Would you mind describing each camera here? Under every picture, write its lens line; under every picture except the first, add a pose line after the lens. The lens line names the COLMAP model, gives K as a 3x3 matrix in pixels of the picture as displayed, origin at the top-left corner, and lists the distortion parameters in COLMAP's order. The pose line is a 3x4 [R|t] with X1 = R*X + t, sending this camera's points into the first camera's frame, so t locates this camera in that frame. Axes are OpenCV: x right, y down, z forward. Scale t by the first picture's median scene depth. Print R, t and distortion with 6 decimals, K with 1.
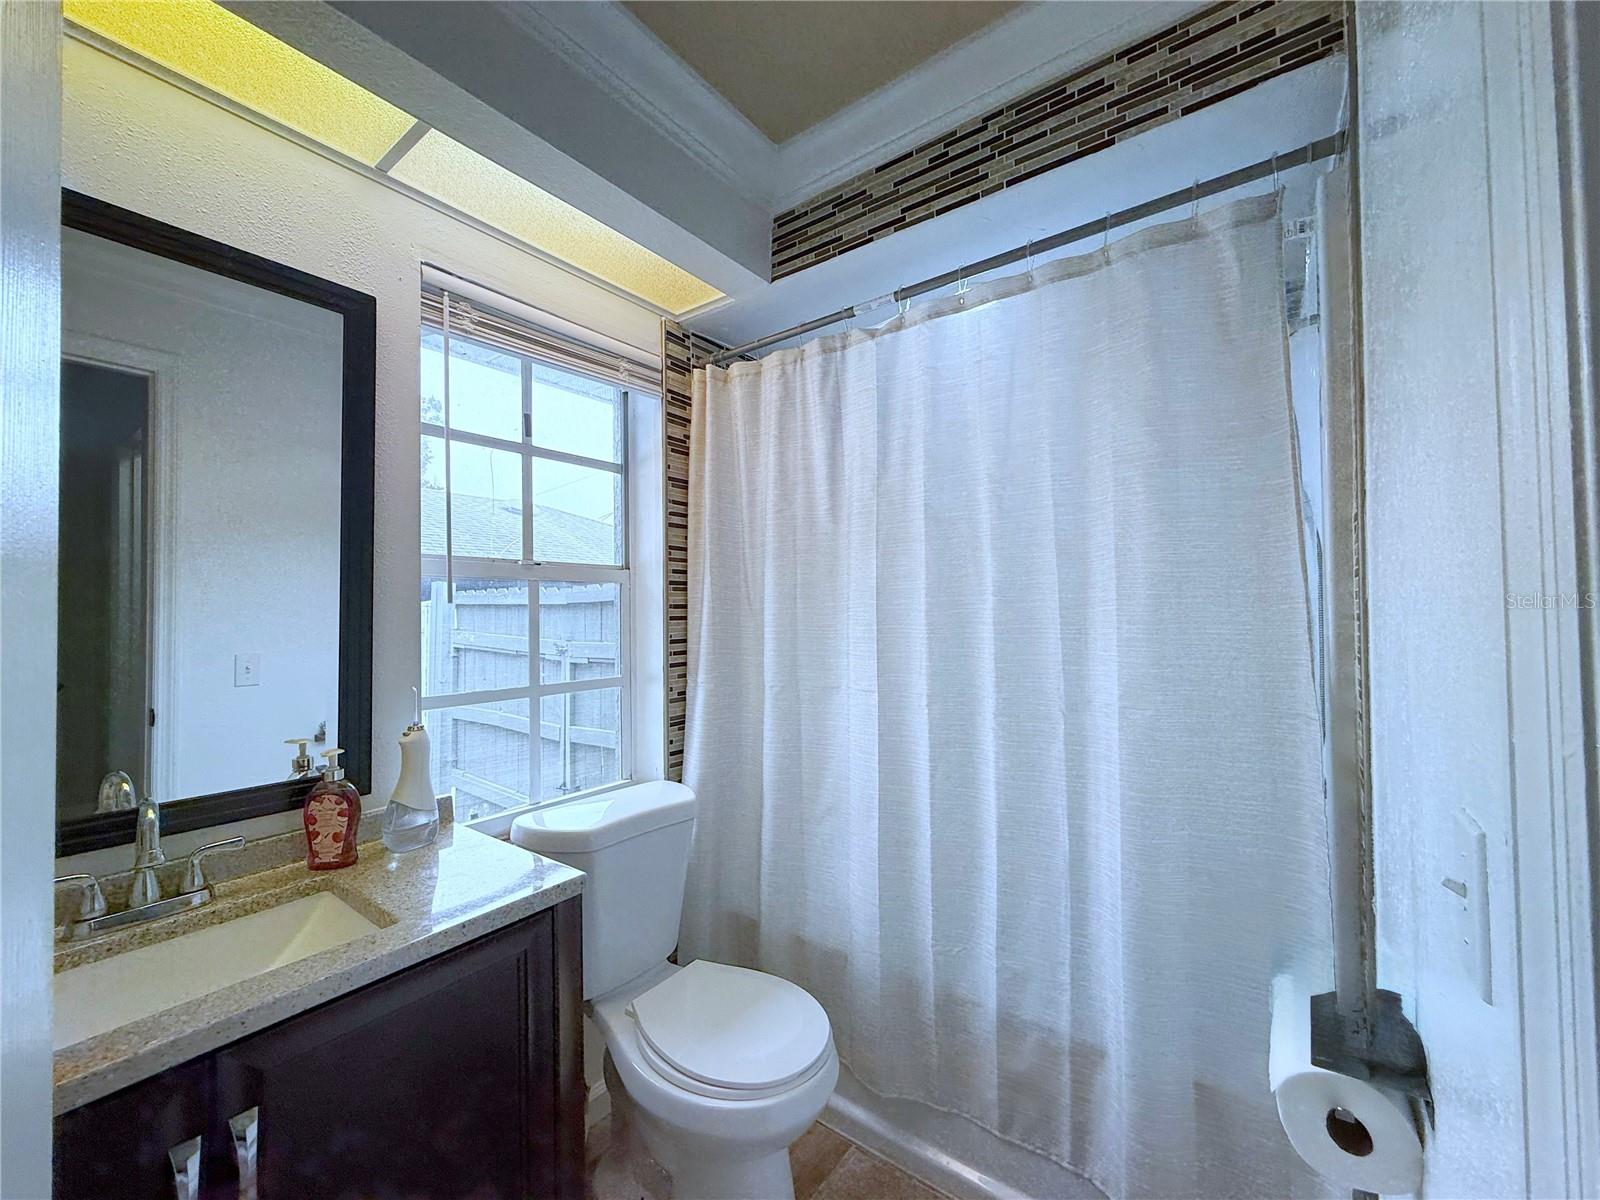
lens RADIAL K [[638.0, 0, 800.1], [0, 638.0, 595.6], [0, 0, 1]] dist [-0.000700, -0.001299]
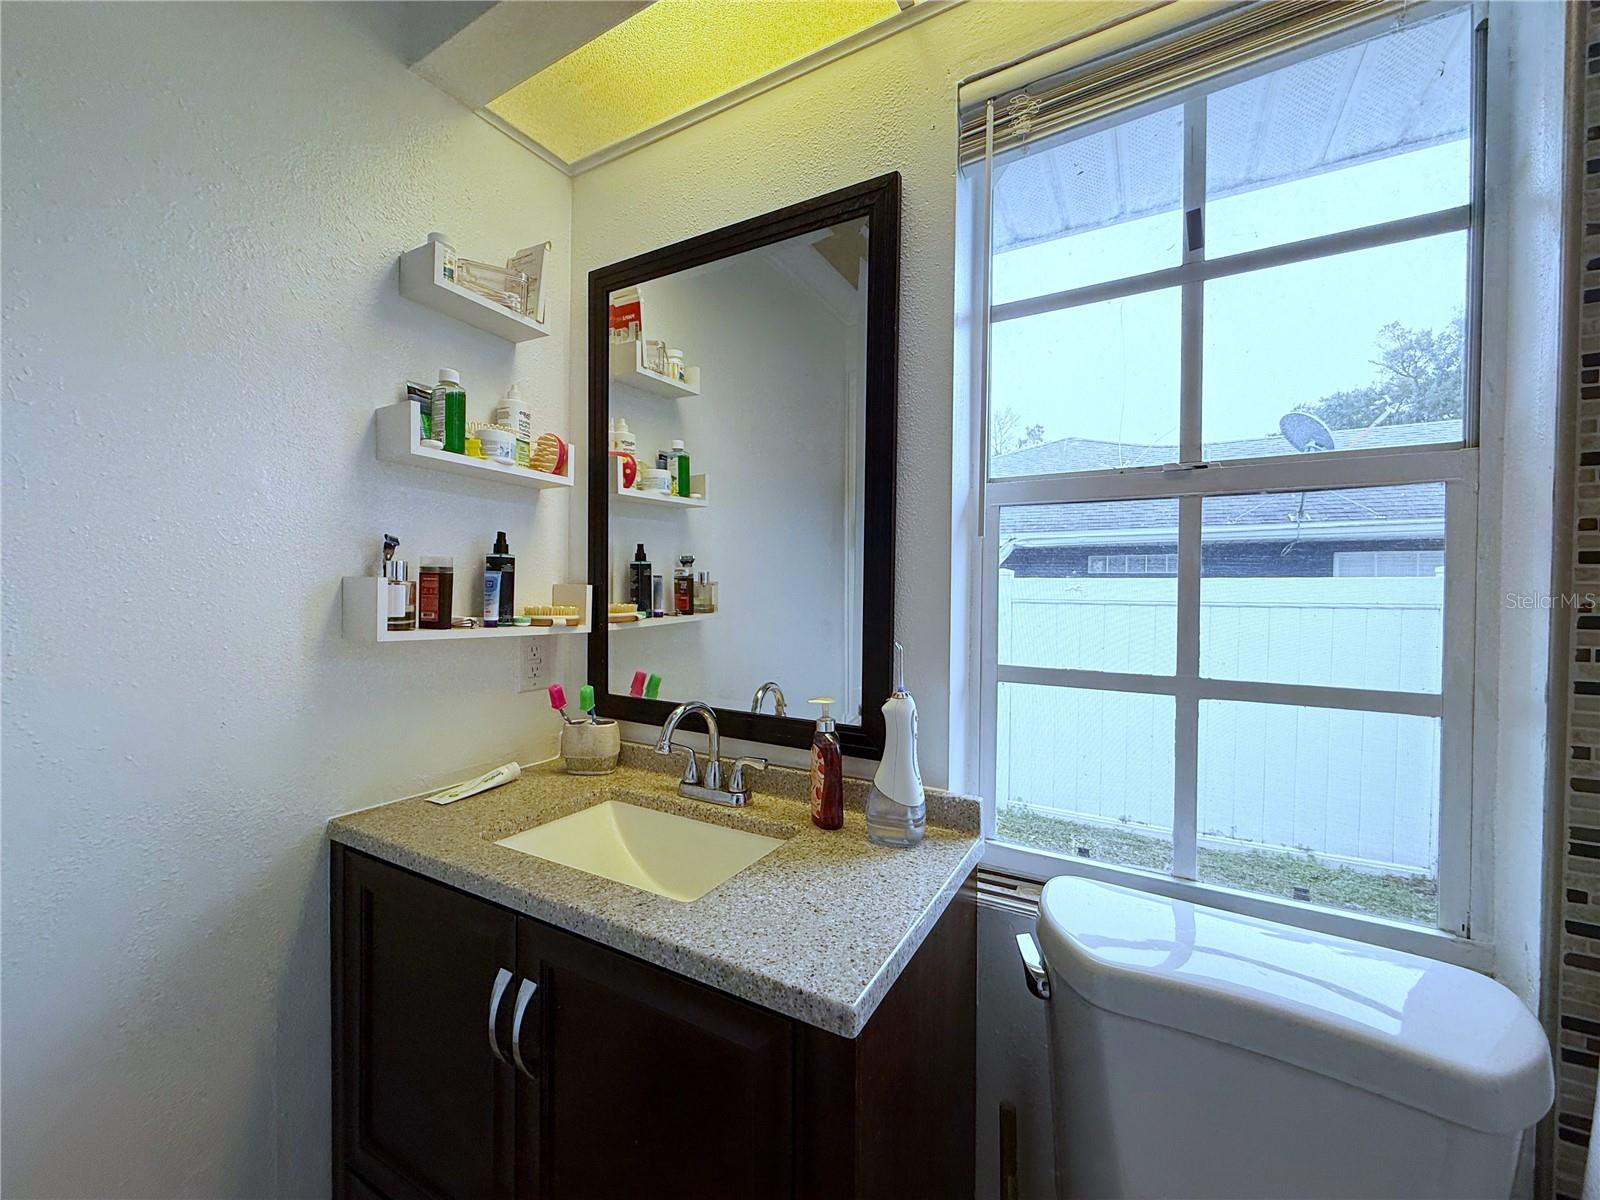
lens RADIAL K [[638.0, 0, 806.2], [0, 638.0, 600.8], [0, 0, 1]] dist [-0.000700, -0.001299]
pose [[0.103233, 0.024613, -0.994353, 0.142055], [0.011652, 0.999595, 0.025953, 0.059911], [0.994589, -0.014265, 0.102904, 0.685885]]
